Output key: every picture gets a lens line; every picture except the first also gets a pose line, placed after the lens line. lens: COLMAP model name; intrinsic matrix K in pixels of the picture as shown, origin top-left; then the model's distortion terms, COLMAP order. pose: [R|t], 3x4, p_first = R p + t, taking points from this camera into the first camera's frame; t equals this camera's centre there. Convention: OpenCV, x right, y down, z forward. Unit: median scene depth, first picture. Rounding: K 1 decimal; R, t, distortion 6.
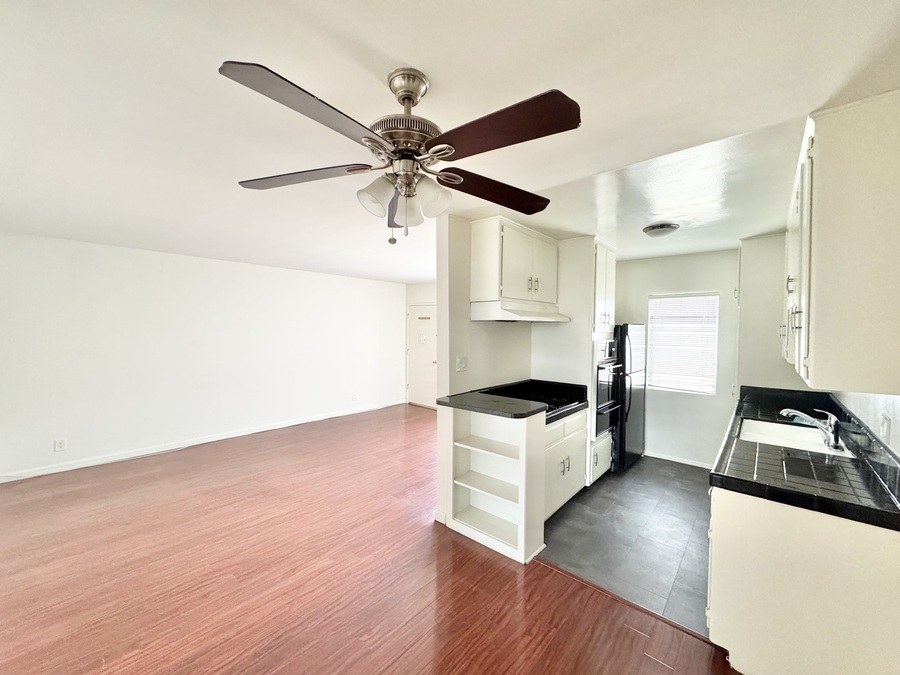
lens RADIAL K [[359.0, 0, 450.0], [0, 359.0, 337.5], [0, 0, 1]] dist [0.000038, -0.000013]
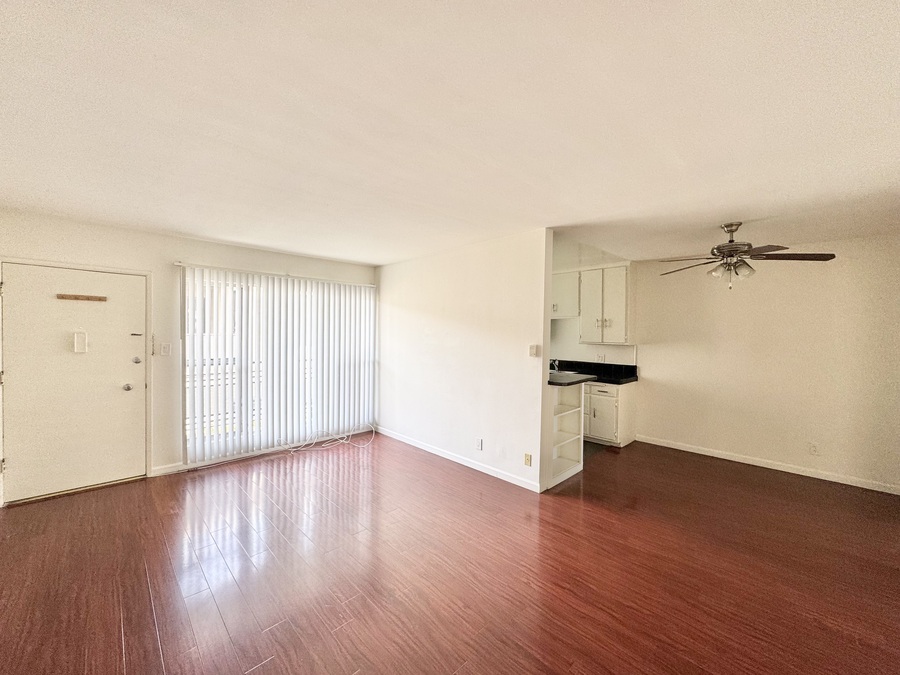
lens RADIAL K [[359.0, 0, 450.0], [0, 359.0, 337.5], [0, 0, 1]] dist [0.000038, -0.000013]
pose [[0.078759, -0.027845, 0.996505, -0.923145], [0.014622, 0.999535, 0.026774, -0.016076], [-0.996786, 0.012462, 0.079130, 0.928313]]
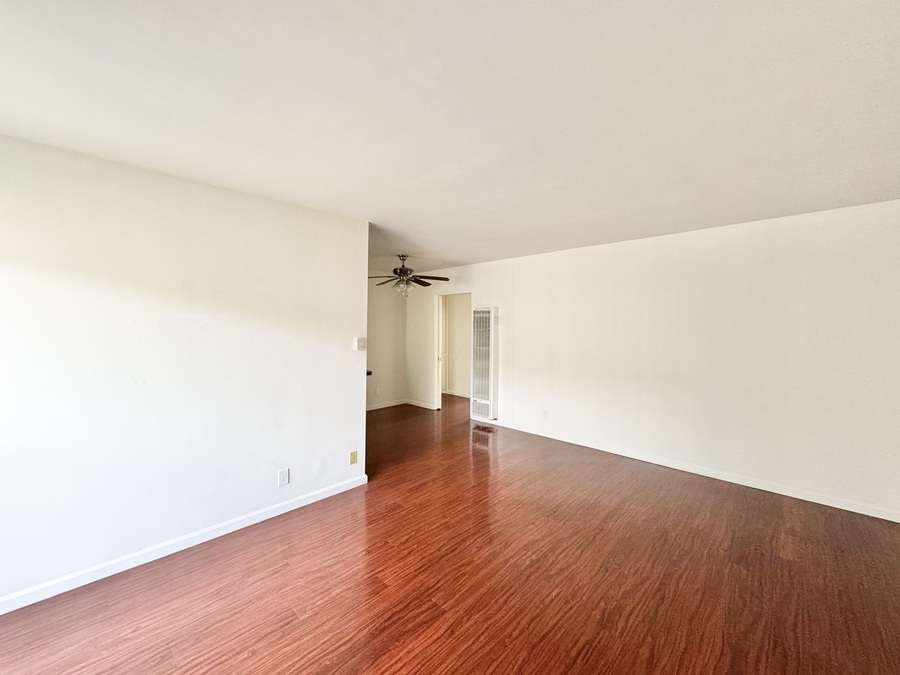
lens RADIAL K [[359.0, 0, 450.0], [0, 359.0, 337.5], [0, 0, 1]] dist [0.000038, -0.000013]
pose [[-0.998712, -0.017161, 0.047754, -0.277512], [-0.014544, 0.998401, 0.054617, -0.021102], [-0.048615, 0.053852, -0.997365, 1.652602]]
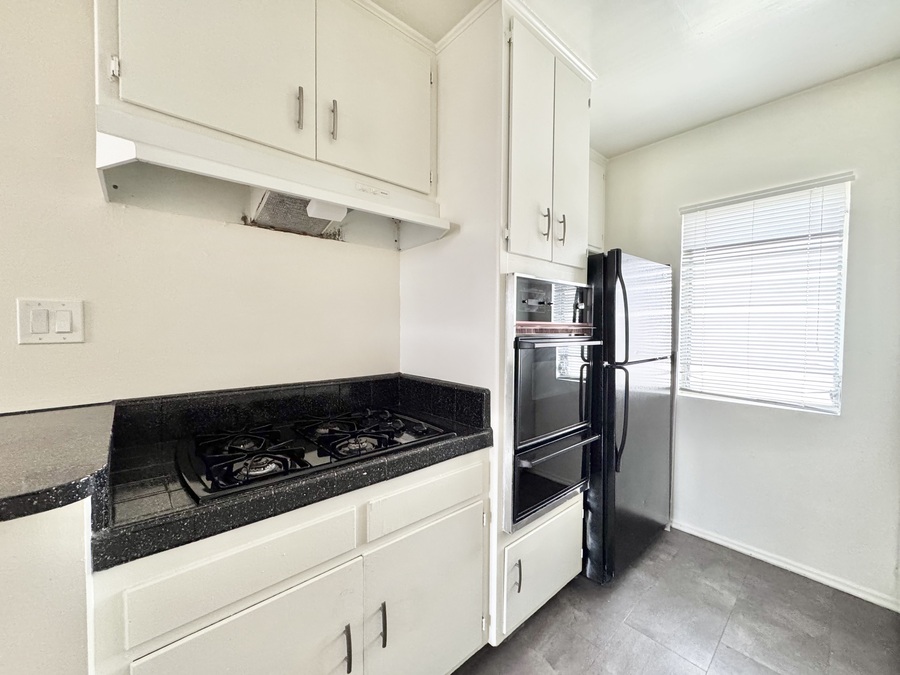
lens RADIAL K [[359.0, 0, 450.0], [0, 359.0, 337.5], [0, 0, 1]] dist [0.000038, -0.000013]
pose [[0.992382, -0.002843, -0.123169, 0.350871], [0.003379, 0.999986, 0.004144, 0.068747], [0.123156, -0.004528, 0.992377, 0.551360]]
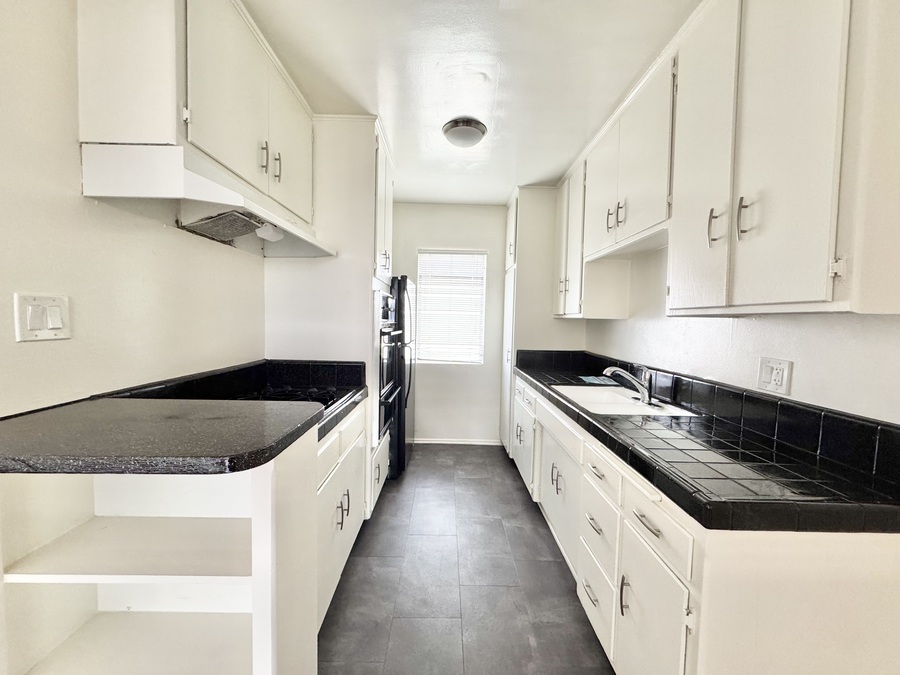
lens RADIAL K [[359.0, 0, 450.0], [0, 359.0, 337.5], [0, 0, 1]] dist [0.000038, -0.000013]
pose [[0.747677, -0.026619, 0.663529, 0.071201], [0.002716, 0.999311, 0.037029, 0.062541], [-0.664057, -0.025884, 0.747233, 0.395465]]
